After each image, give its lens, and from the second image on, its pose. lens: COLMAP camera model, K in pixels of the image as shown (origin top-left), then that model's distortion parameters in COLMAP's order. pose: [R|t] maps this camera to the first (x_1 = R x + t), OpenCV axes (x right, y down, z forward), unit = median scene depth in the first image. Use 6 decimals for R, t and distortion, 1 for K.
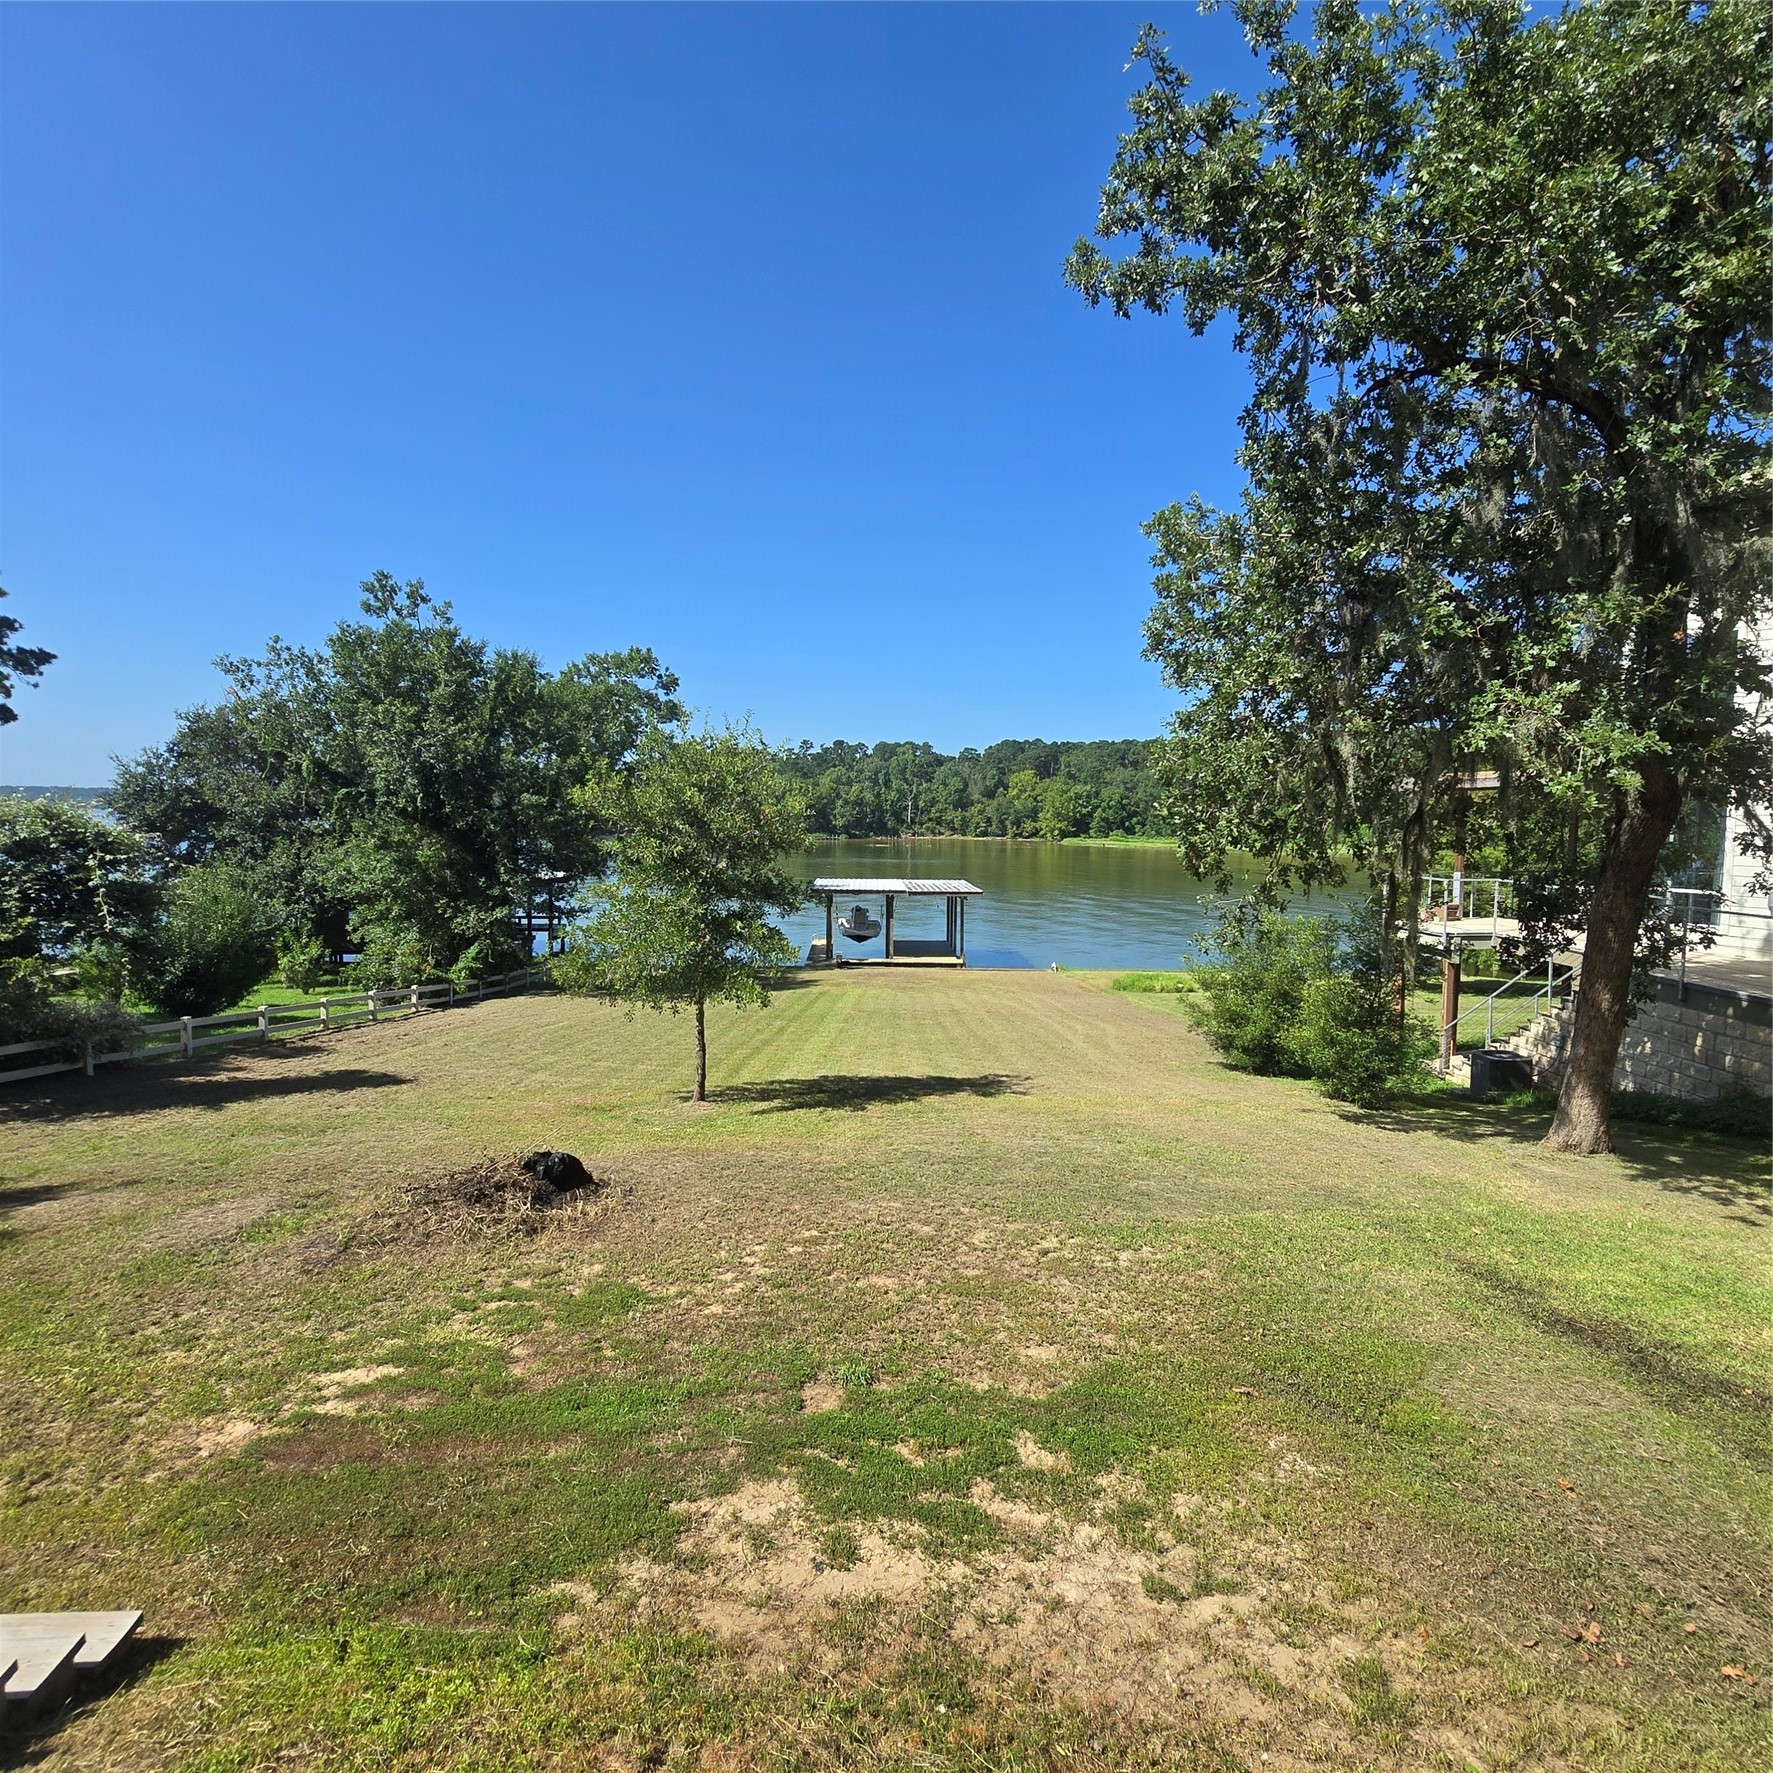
lens RADIAL K [[976.4, 0, 904.8], [0, 976.4, 886.3], [0, 0, 1]] dist [0.003020, -0.003871]
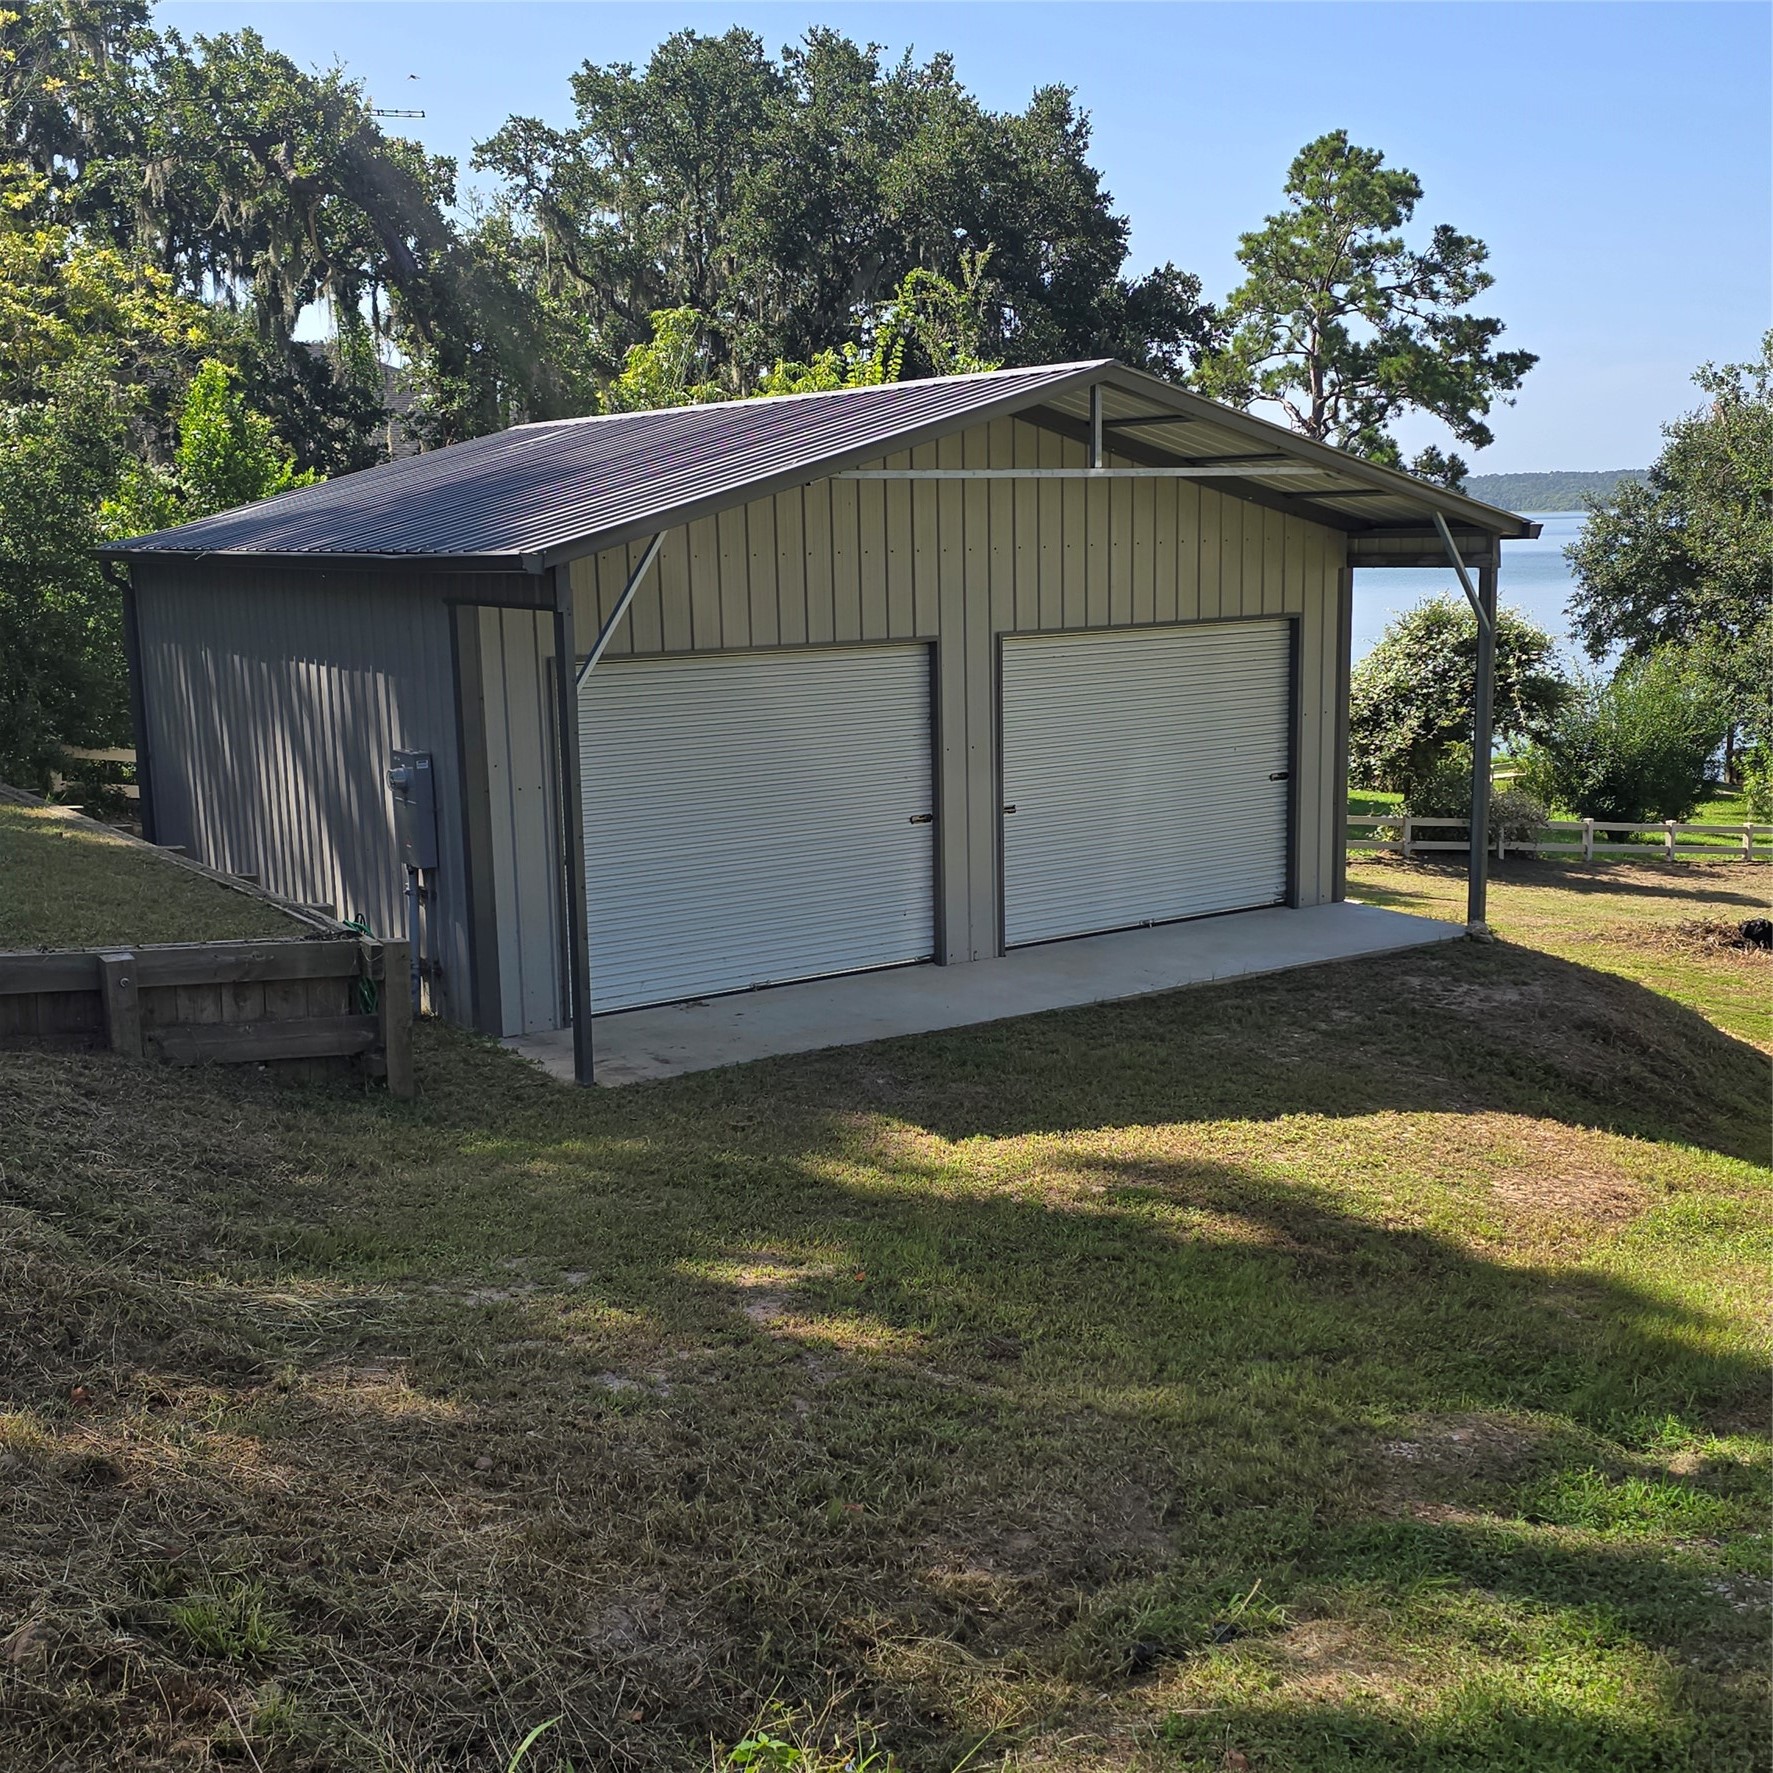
lens RADIAL K [[2103.9, 0, 874.2], [0, 2103.9, 883.4], [0, 0, 1]] dist [0.050505, 0.000000]
pose [[0.522581, 0.123939, -0.843533, 0.317981], [-0.036888, 0.991738, 0.122862, -0.015746], [0.851791, -0.033089, 0.522835, -0.330994]]
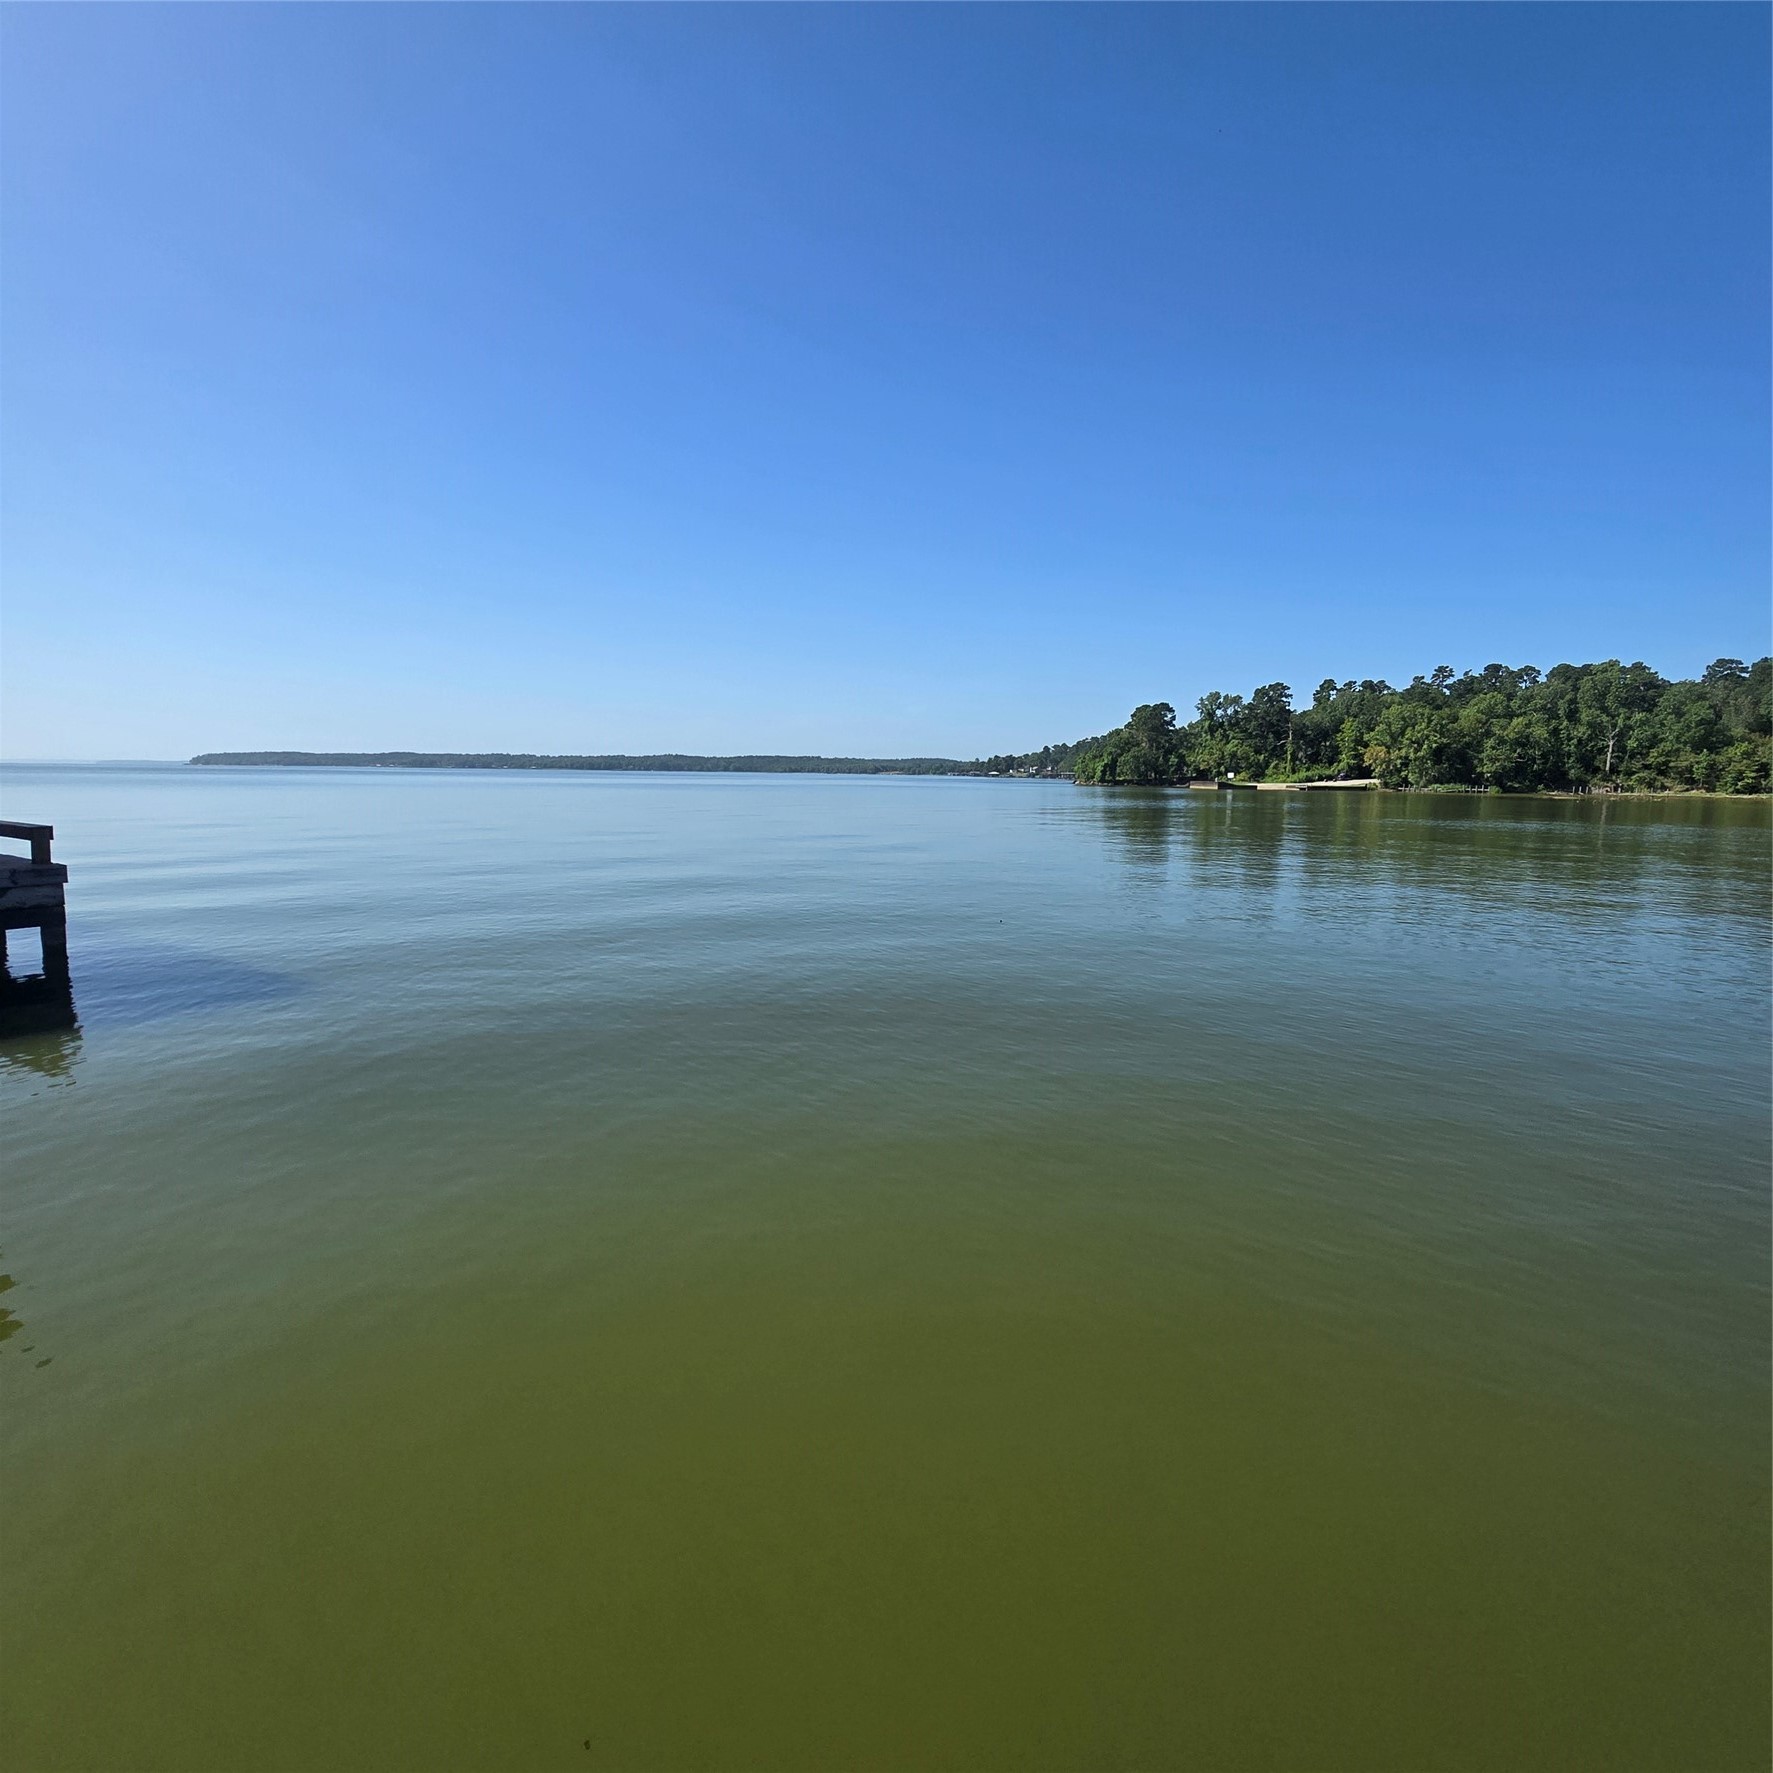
lens RADIAL K [[976.4, 0, 894.0], [0, 976.4, 882.1], [0, 0, 1]] dist [0.003020, -0.003871]
pose [[0.821724, 0.062524, -0.566445, -0.136524], [-0.045743, 0.997993, 0.043800, 0.044670], [0.568046, -0.010081, 0.822935, 1.587812]]
